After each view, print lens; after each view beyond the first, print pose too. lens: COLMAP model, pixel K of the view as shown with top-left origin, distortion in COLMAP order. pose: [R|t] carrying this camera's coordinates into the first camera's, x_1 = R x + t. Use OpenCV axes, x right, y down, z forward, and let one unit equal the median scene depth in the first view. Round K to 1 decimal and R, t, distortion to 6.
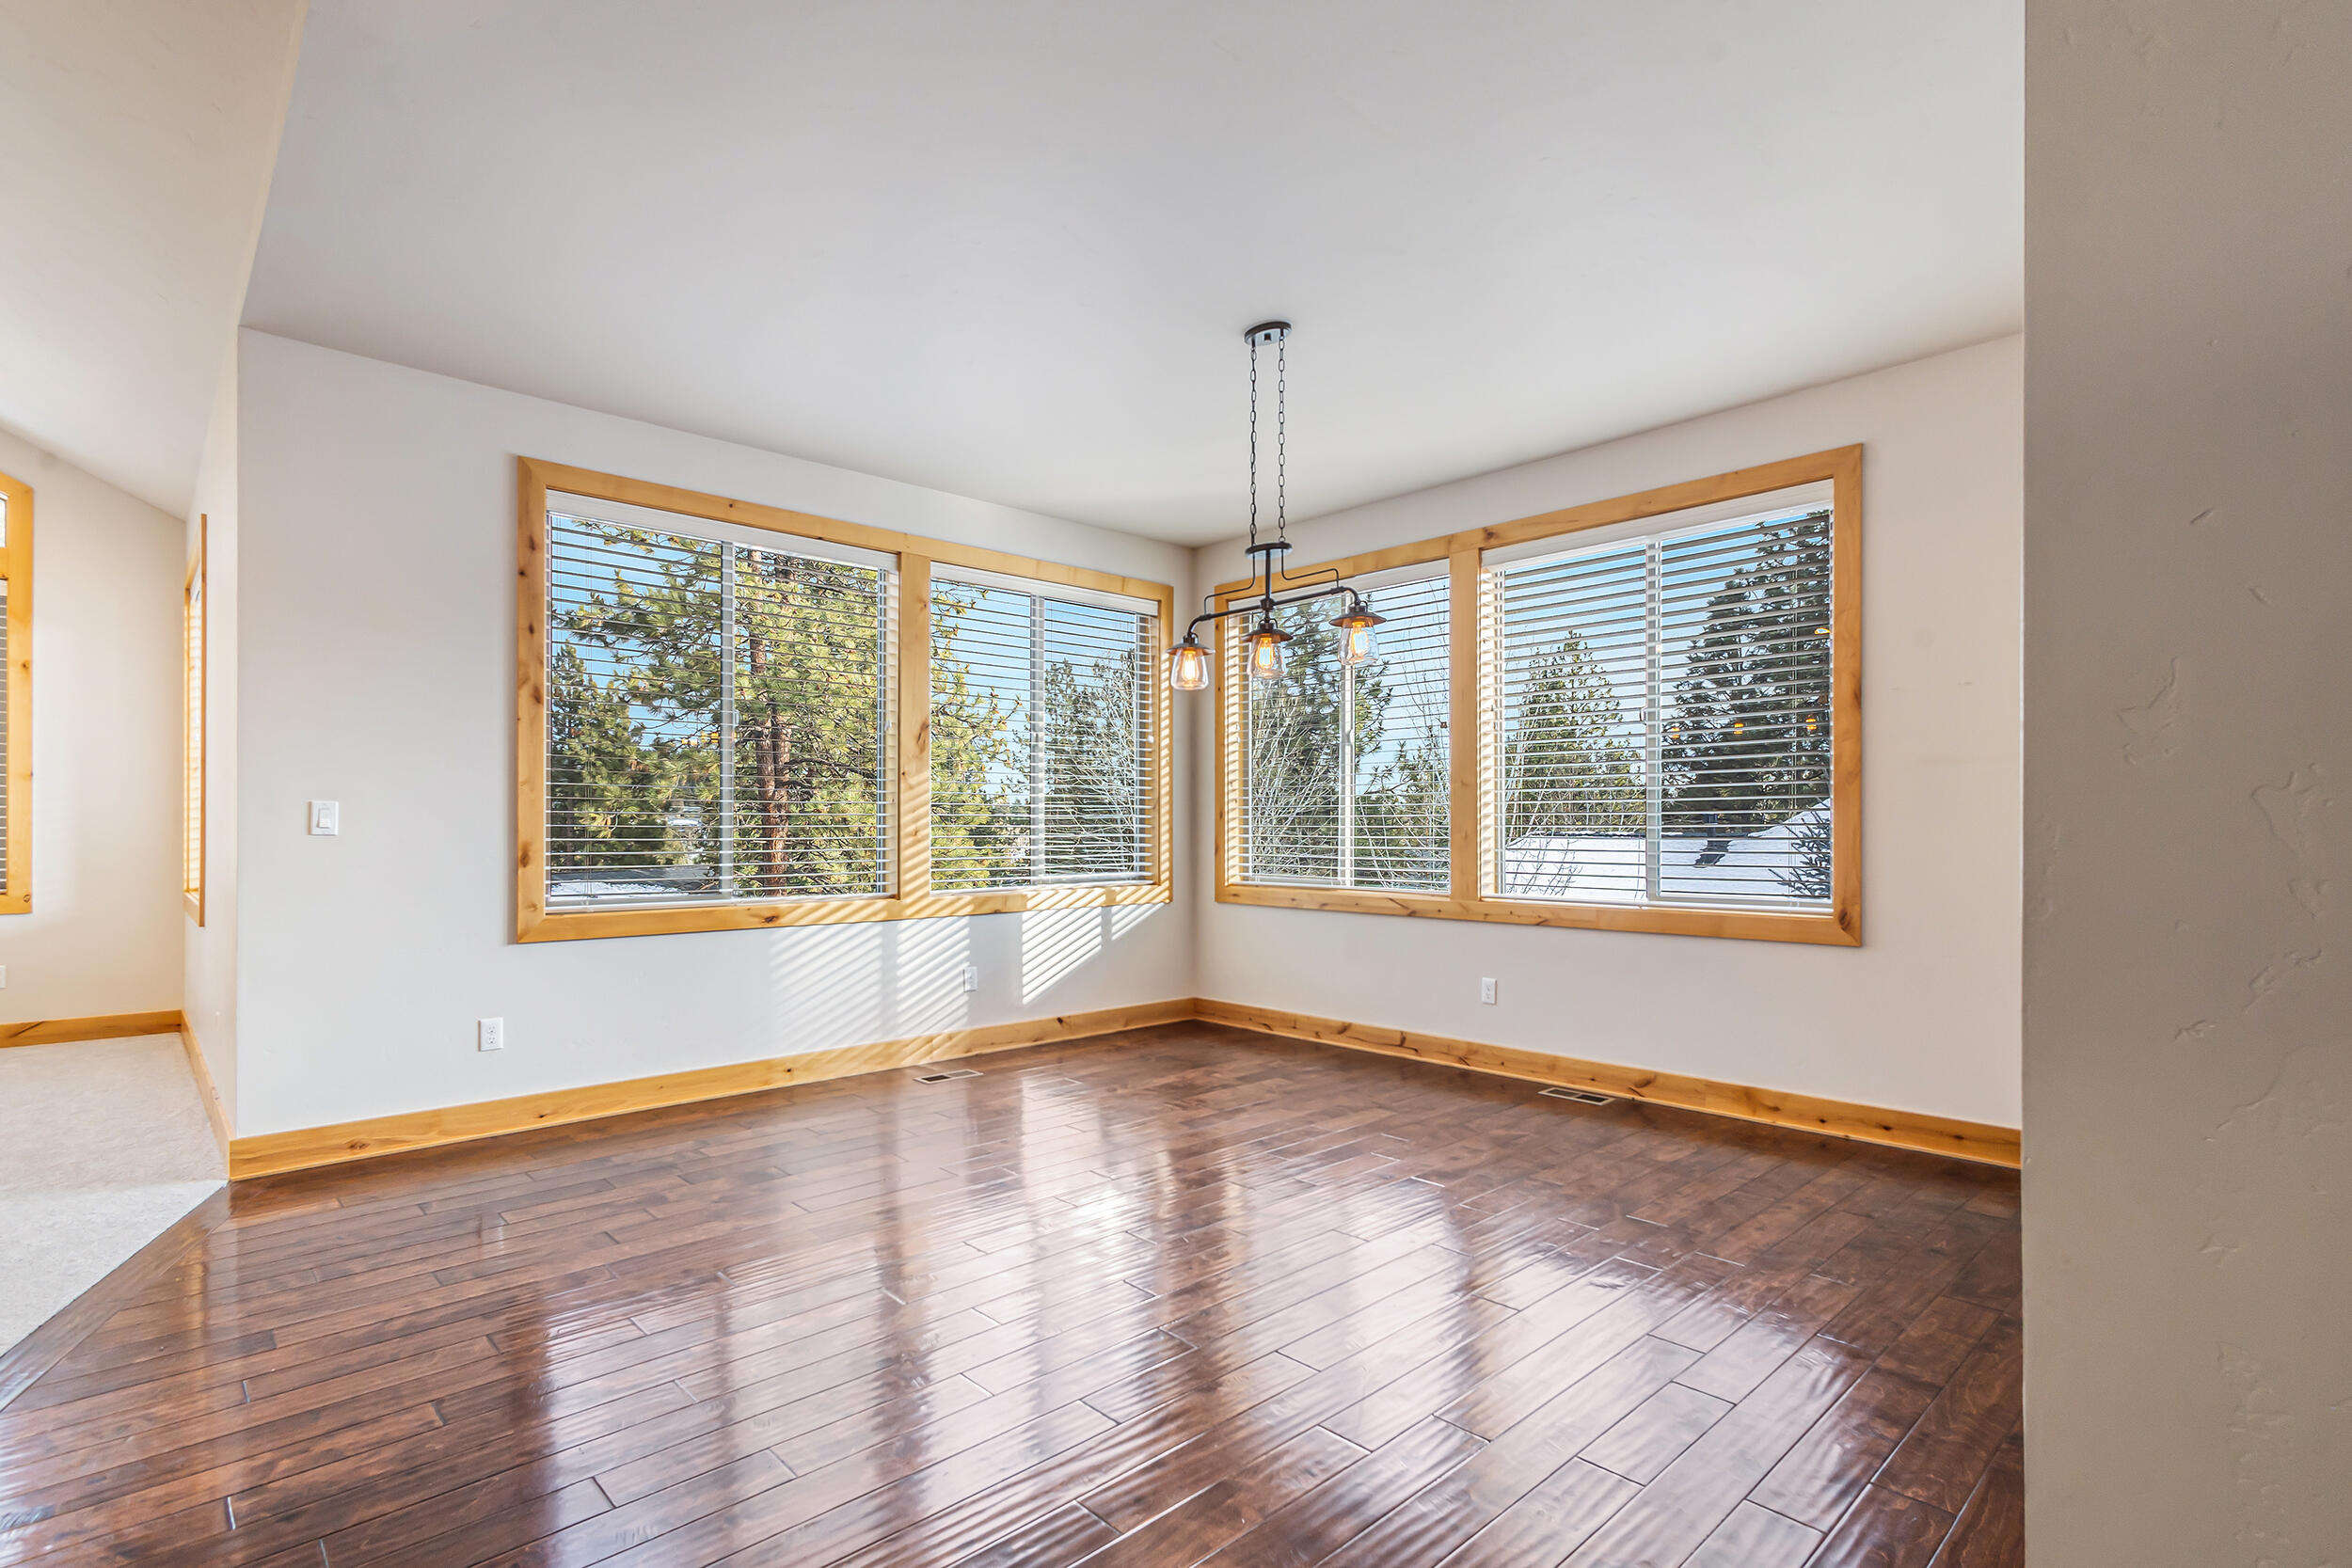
lens RADIAL K [[1116.9, 0, 1181.1], [0, 1116.9, 829.6], [0, 0, 1]] dist [-0.001647, 0.001045]
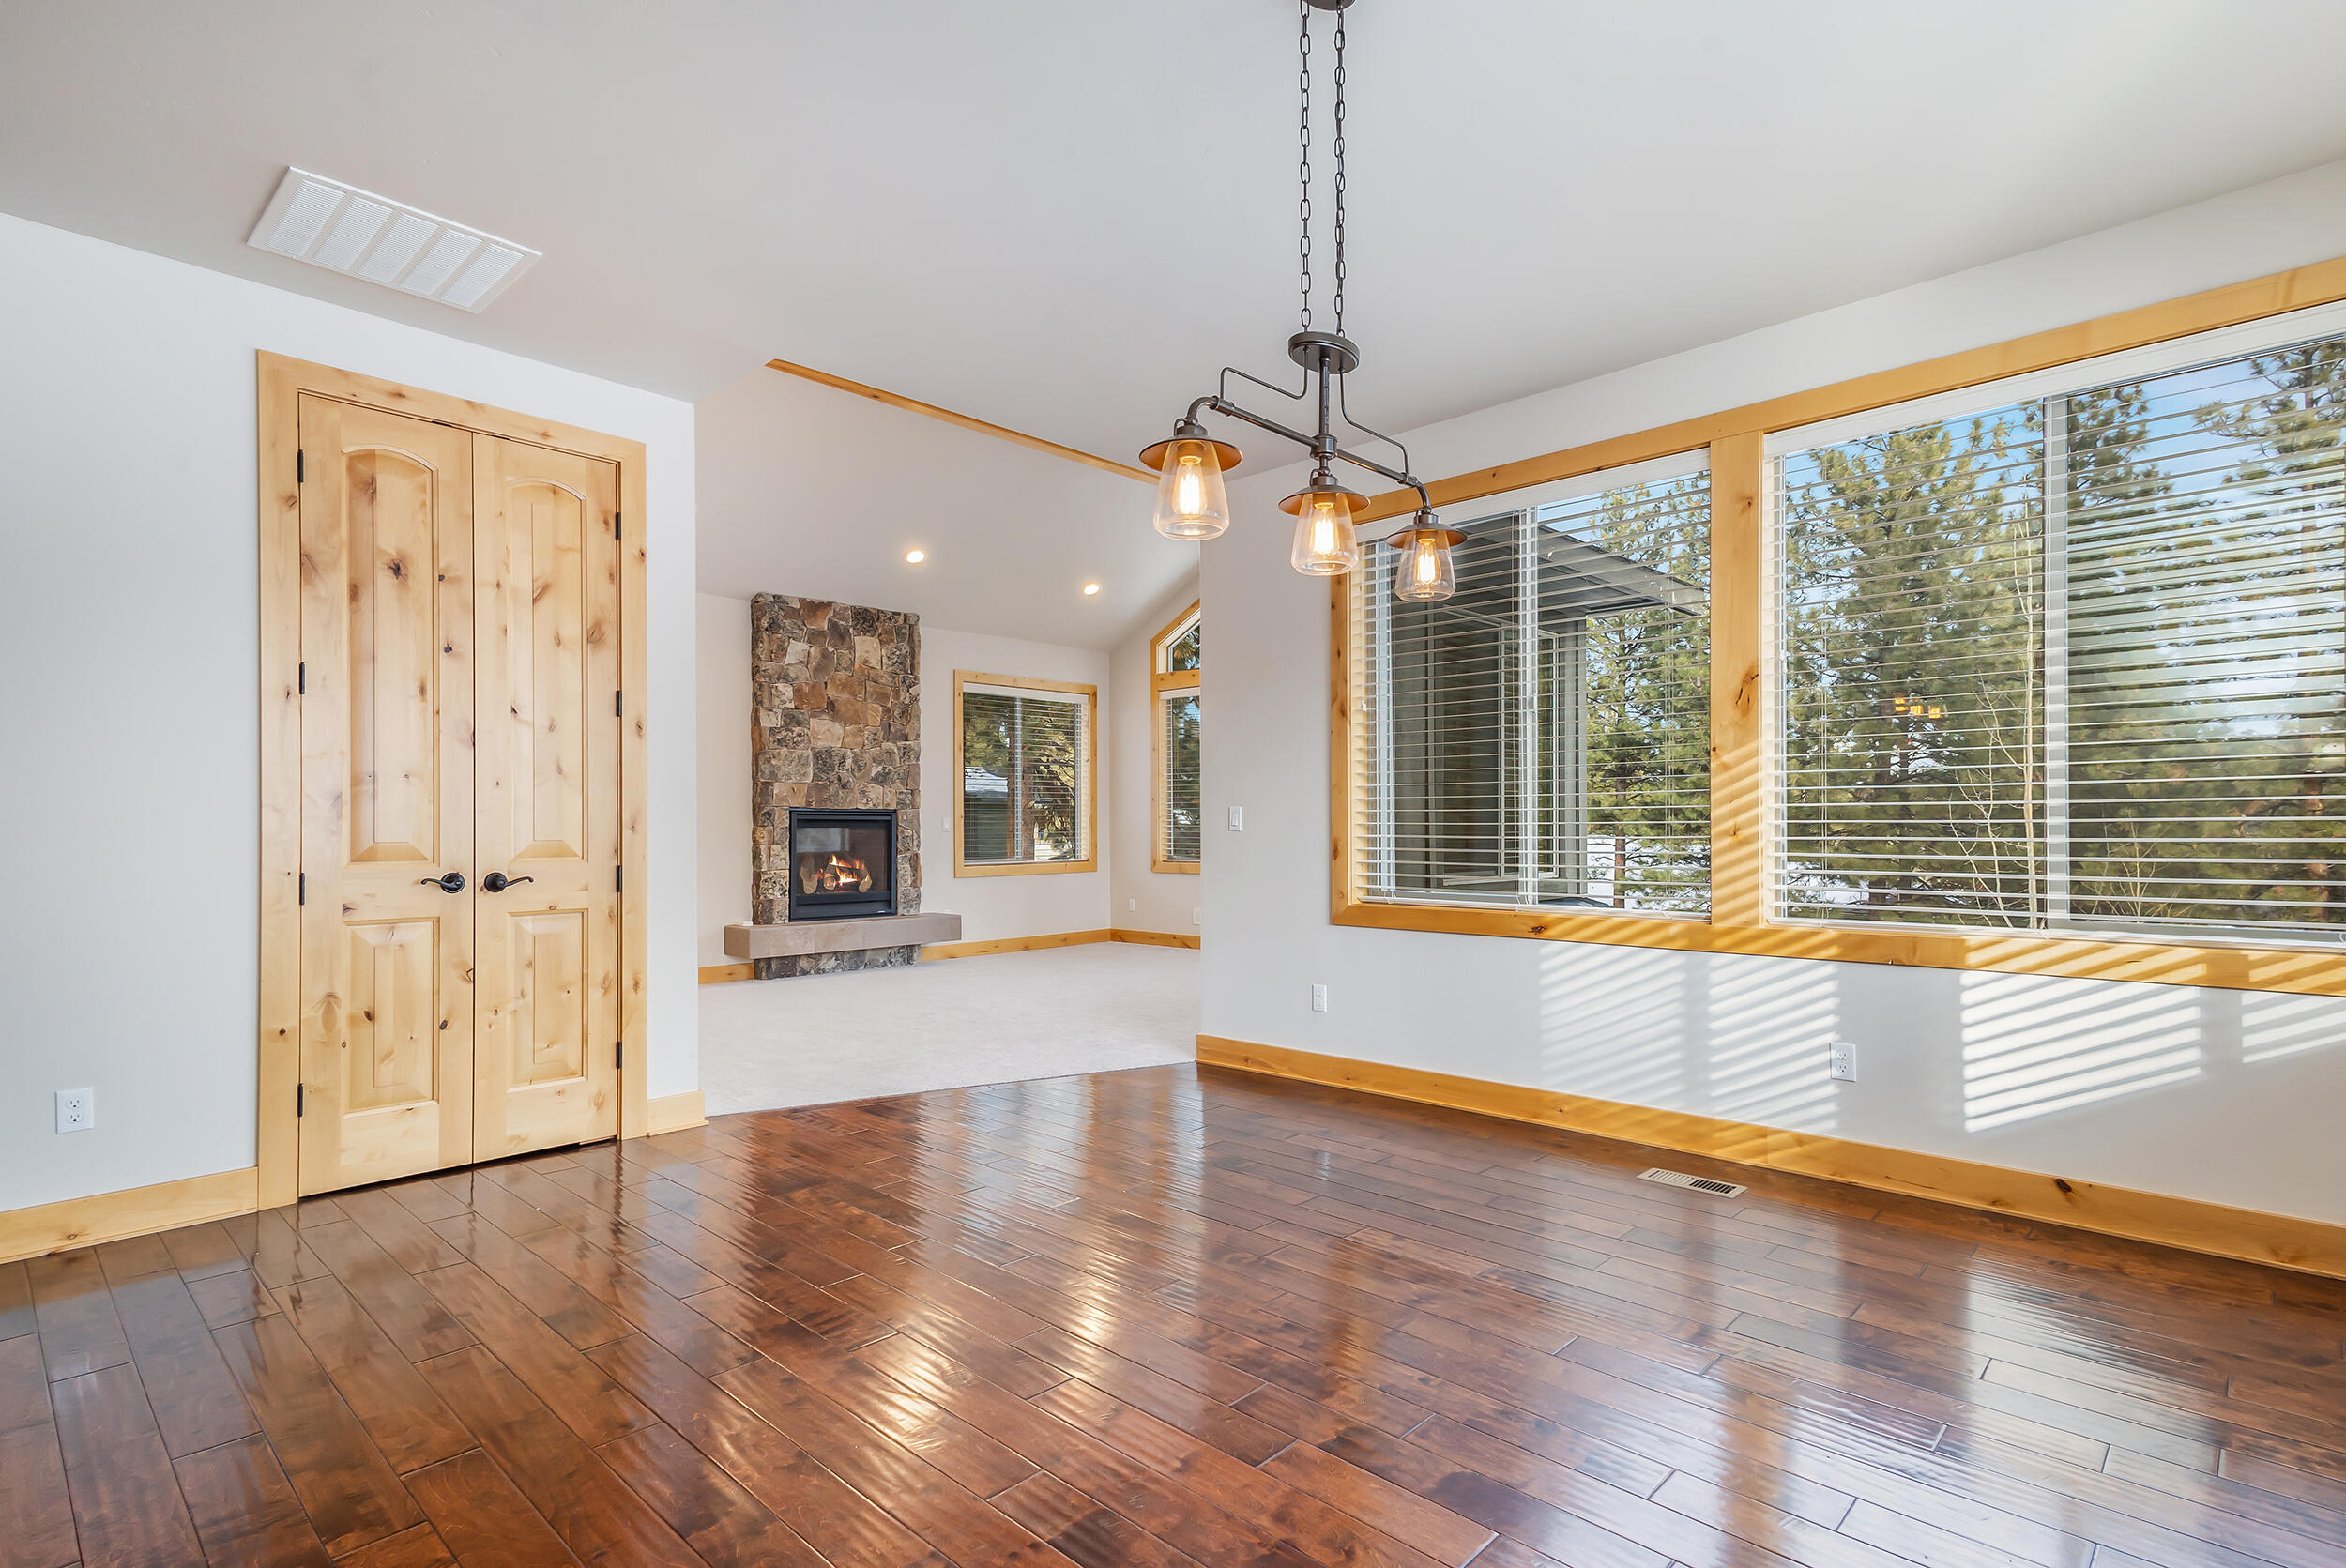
lens RADIAL K [[1147.9, 0, 1178.4], [0, 1147.9, 823.6], [0, 0, 1]] dist [0.007738, -0.001402]
pose [[0.046679, -0.002928, -0.998906, 0.518525], [0.001055, 0.999995, -0.002882, -0.000343], [0.998909, -0.000919, 0.046682, 0.682364]]
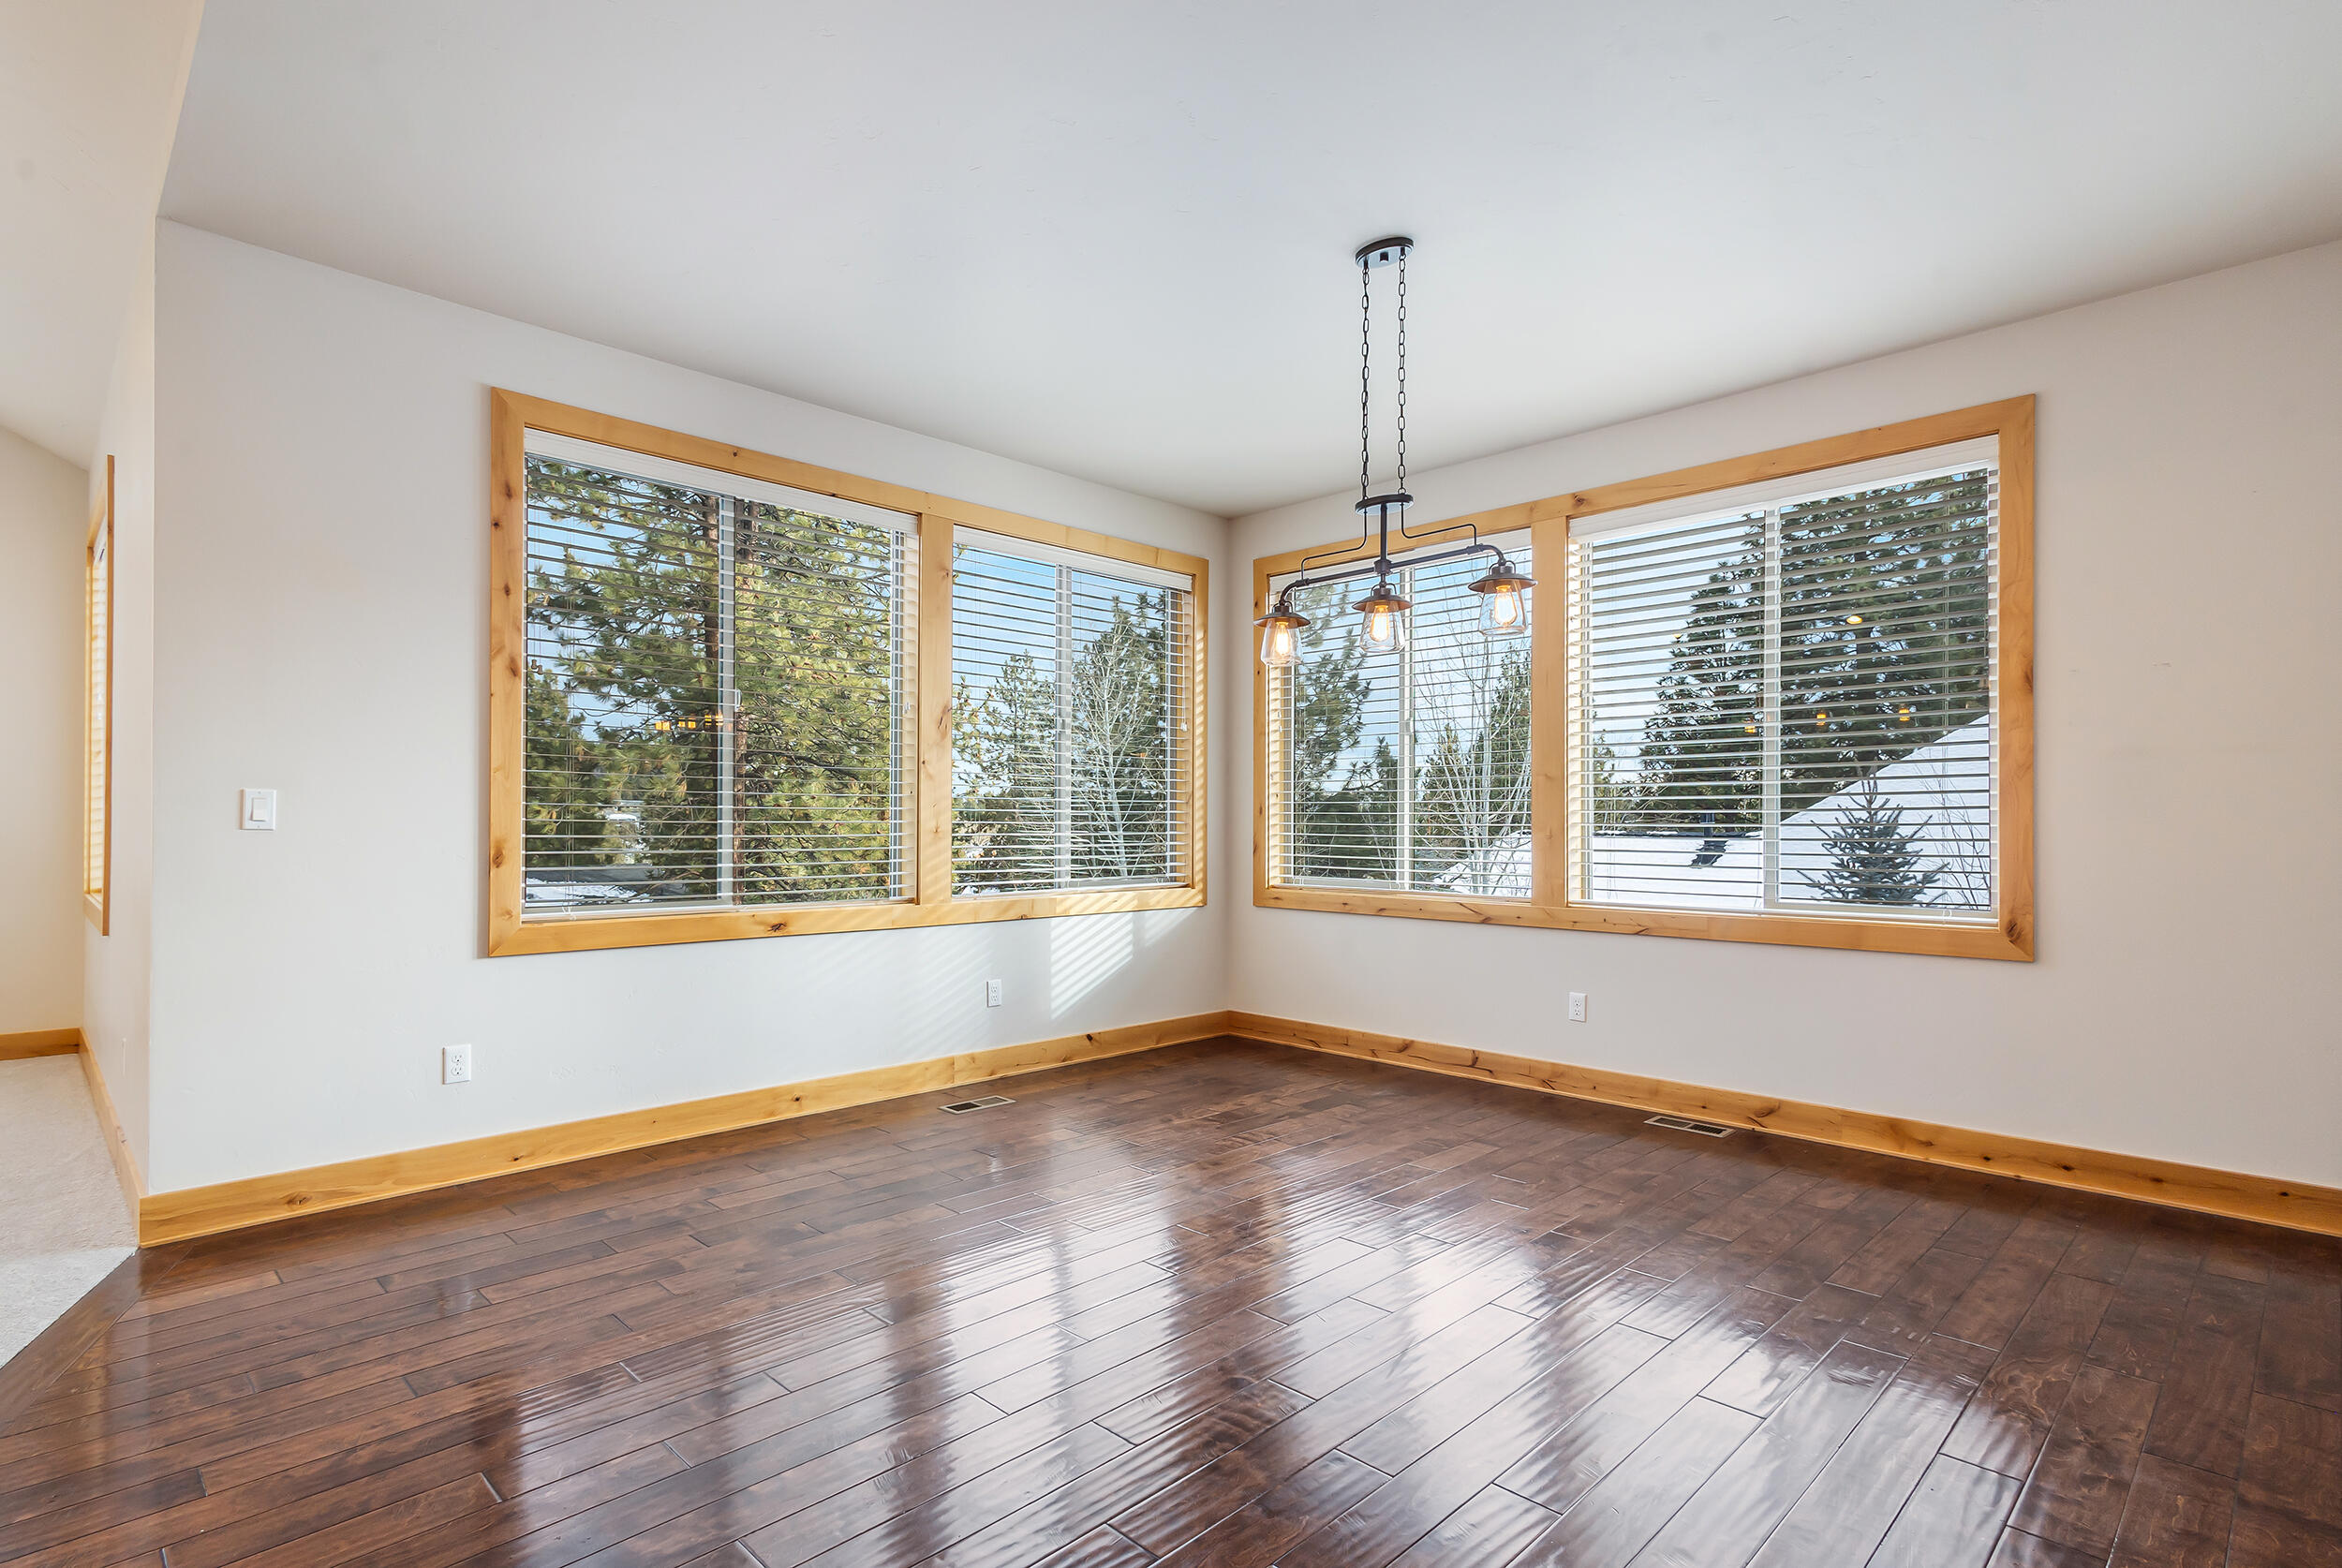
lens RADIAL K [[1145.9, 0, 1176.4], [0, 1145.9, 823.5], [0, 0, 1]] dist [0.007738, -0.001402]
pose [[0.999544, 0.003929, 0.029927, -0.082610], [-0.003854, 0.999989, -0.002562, -0.000018], [-0.029937, 0.002445, 0.999549, 0.090870]]
